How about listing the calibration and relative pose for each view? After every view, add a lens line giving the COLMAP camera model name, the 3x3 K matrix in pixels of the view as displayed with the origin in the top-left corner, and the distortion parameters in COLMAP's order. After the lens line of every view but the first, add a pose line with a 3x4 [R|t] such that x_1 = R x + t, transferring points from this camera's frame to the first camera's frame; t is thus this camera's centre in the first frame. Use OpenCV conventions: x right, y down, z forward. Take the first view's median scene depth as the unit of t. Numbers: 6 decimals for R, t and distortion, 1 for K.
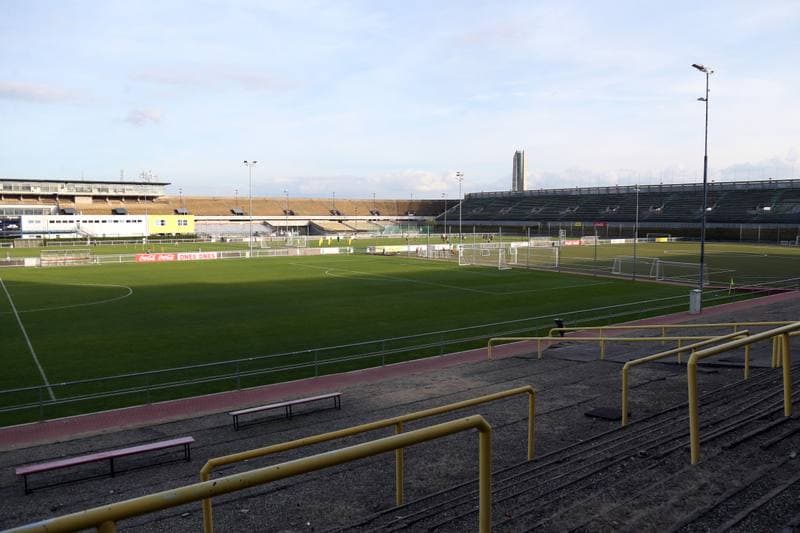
lens RADIAL K [[599.2, 0, 410.9], [0, 599.2, 268.6], [0, 0, 1]] dist [-0.111465, 0.063834]
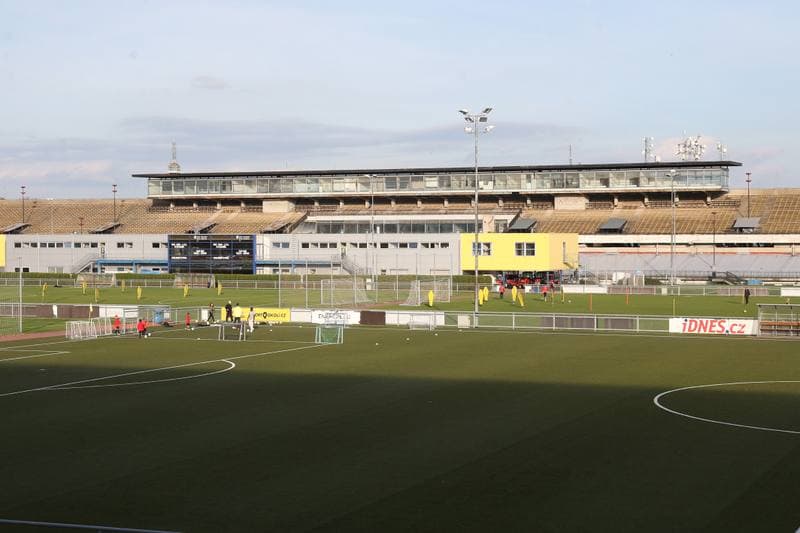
lens RADIAL K [[1387.8, 0, 448.1], [0, 1387.8, 265.1], [0, 0, 1]] dist [0.162442, 0.065021]
pose [[0.511311, 0.012558, -0.859304, 0.534381], [-0.070179, 0.997164, -0.027186, -0.031110], [0.856525, 0.074206, 0.510742, 0.384207]]
